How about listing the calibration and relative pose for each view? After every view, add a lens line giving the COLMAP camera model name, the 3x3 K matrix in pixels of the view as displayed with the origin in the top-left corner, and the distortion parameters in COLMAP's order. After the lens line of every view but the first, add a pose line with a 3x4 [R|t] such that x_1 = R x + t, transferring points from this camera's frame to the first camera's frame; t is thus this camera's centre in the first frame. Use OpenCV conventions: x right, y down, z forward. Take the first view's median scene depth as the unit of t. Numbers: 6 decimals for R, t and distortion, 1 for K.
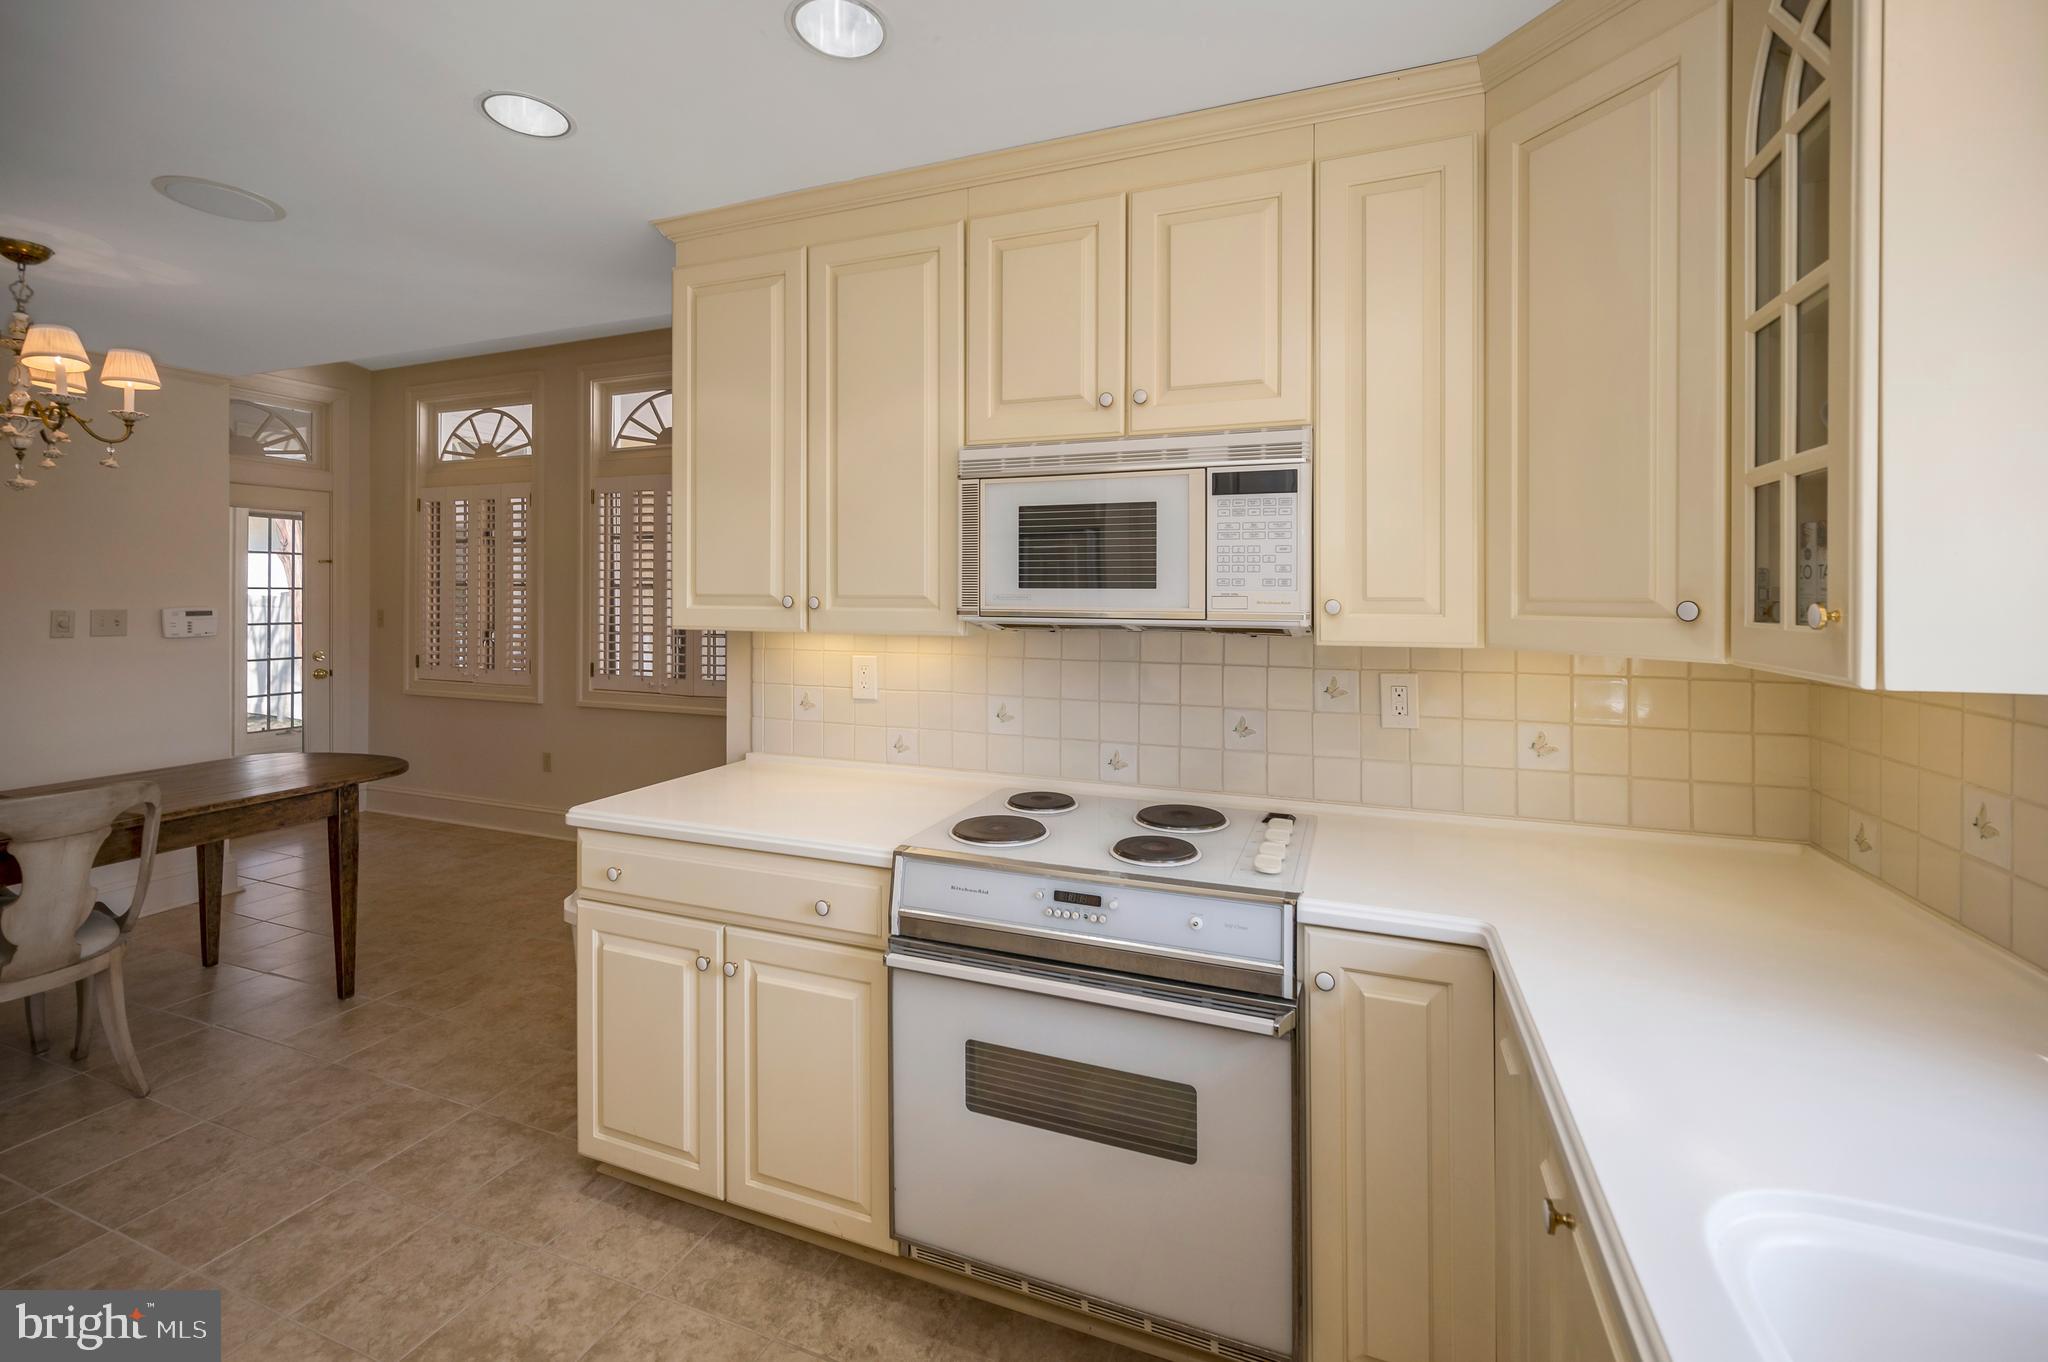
lens RADIAL K [[835.9, 0, 1005.6], [0, 835.9, 601.9], [0, 0, 1]] dist [0.007008, -0.004172]
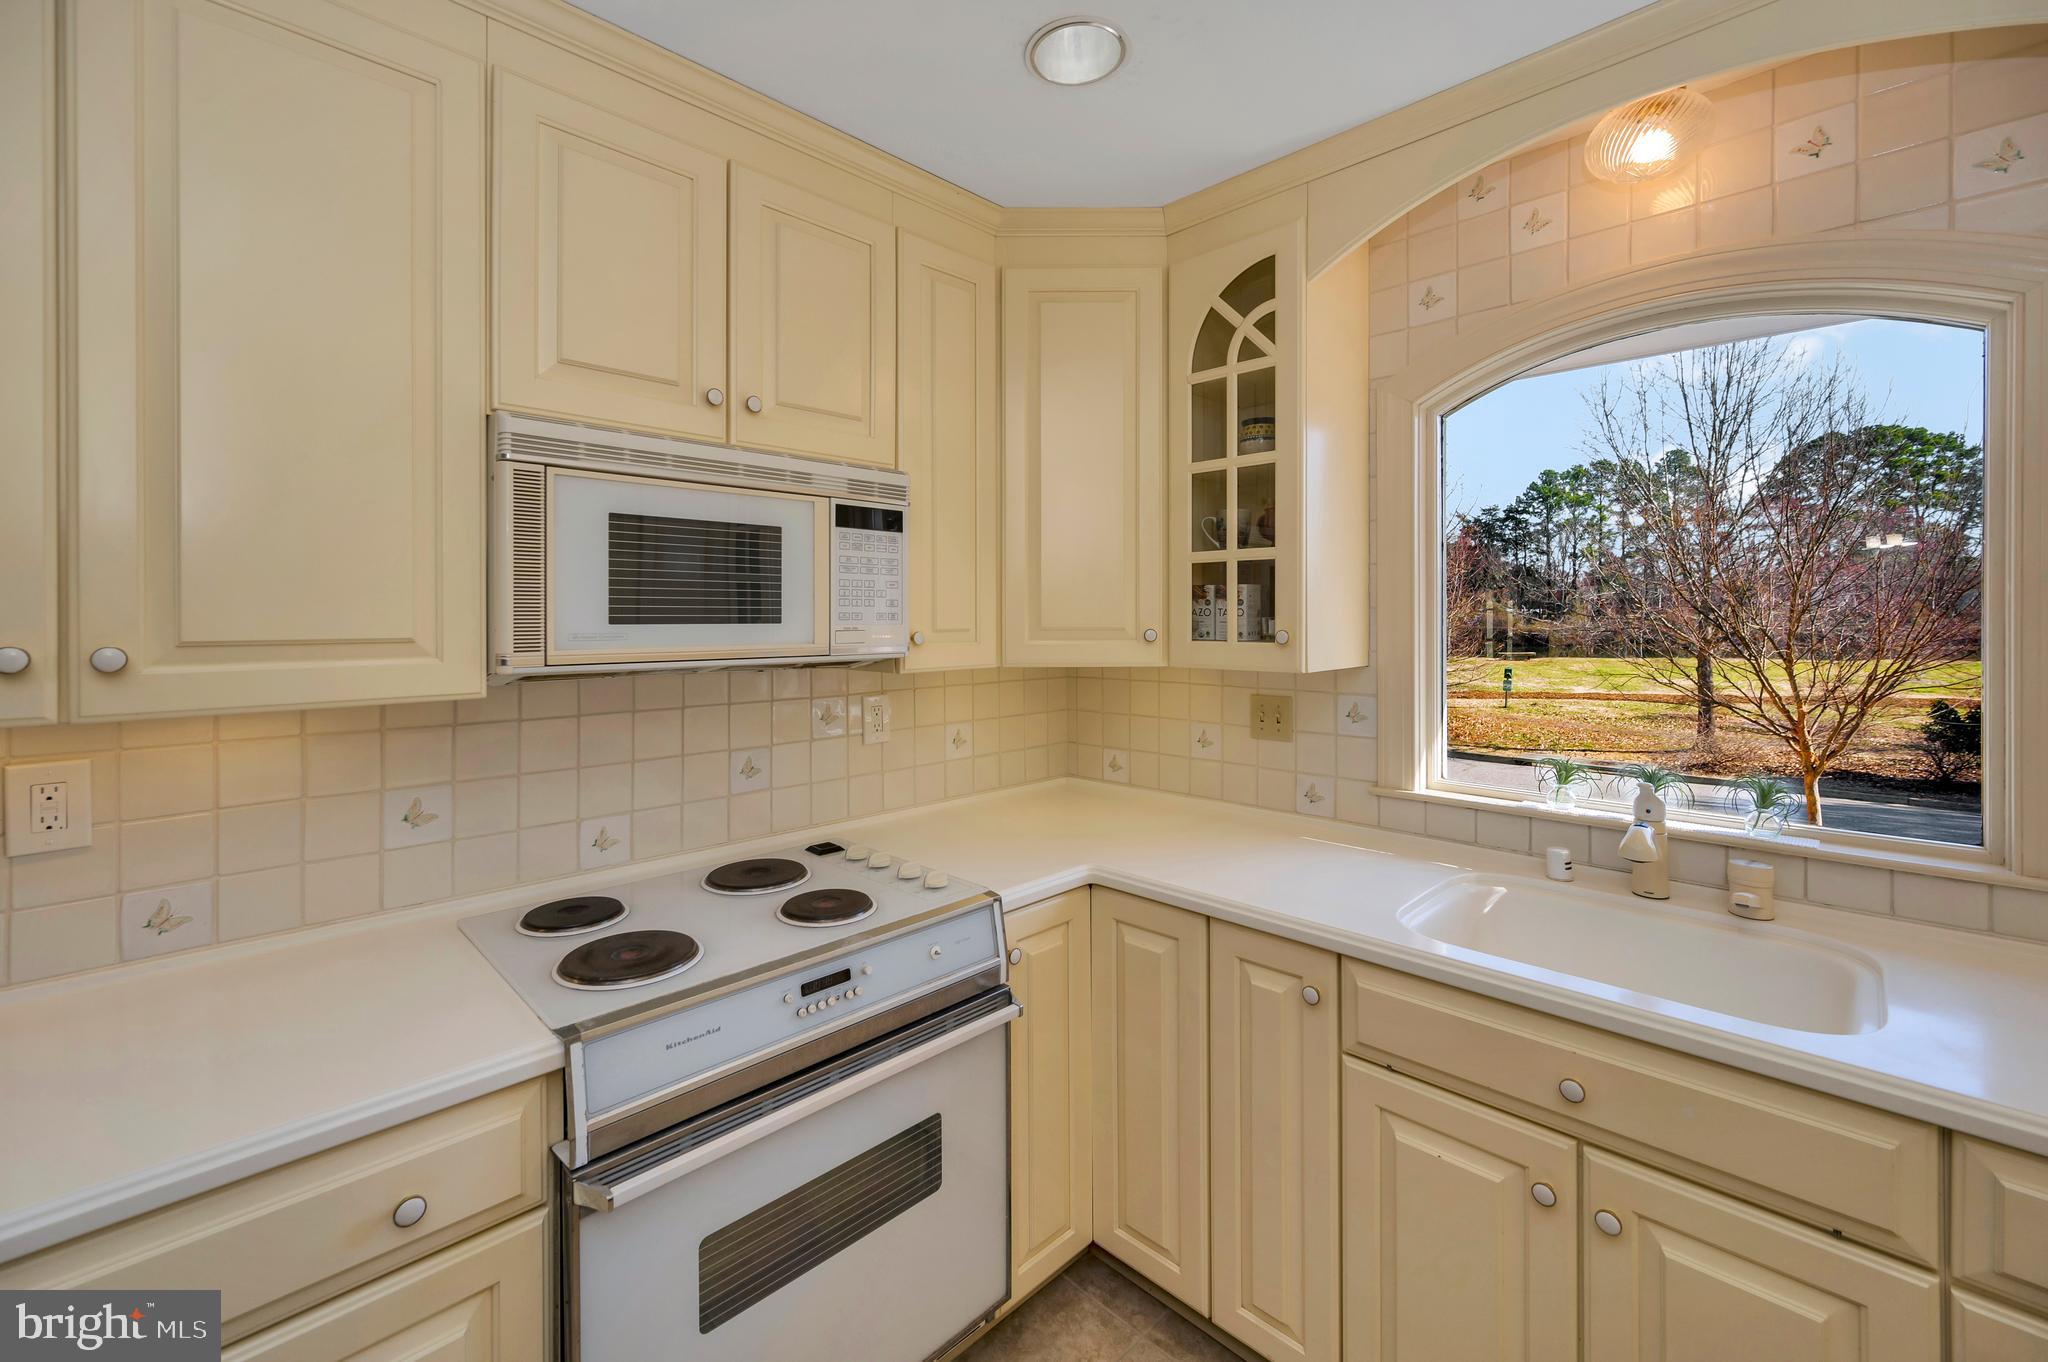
lens RADIAL K [[835.9, 0, 1038.8], [0, 835.9, 625.1], [0, 0, 1]] dist [0.007008, -0.004172]
pose [[0.406496, -0.014189, 0.913543, -0.513572], [0.012315, 0.999874, 0.010050, -0.019098], [-0.913570, 0.007165, 0.406619, 0.369490]]
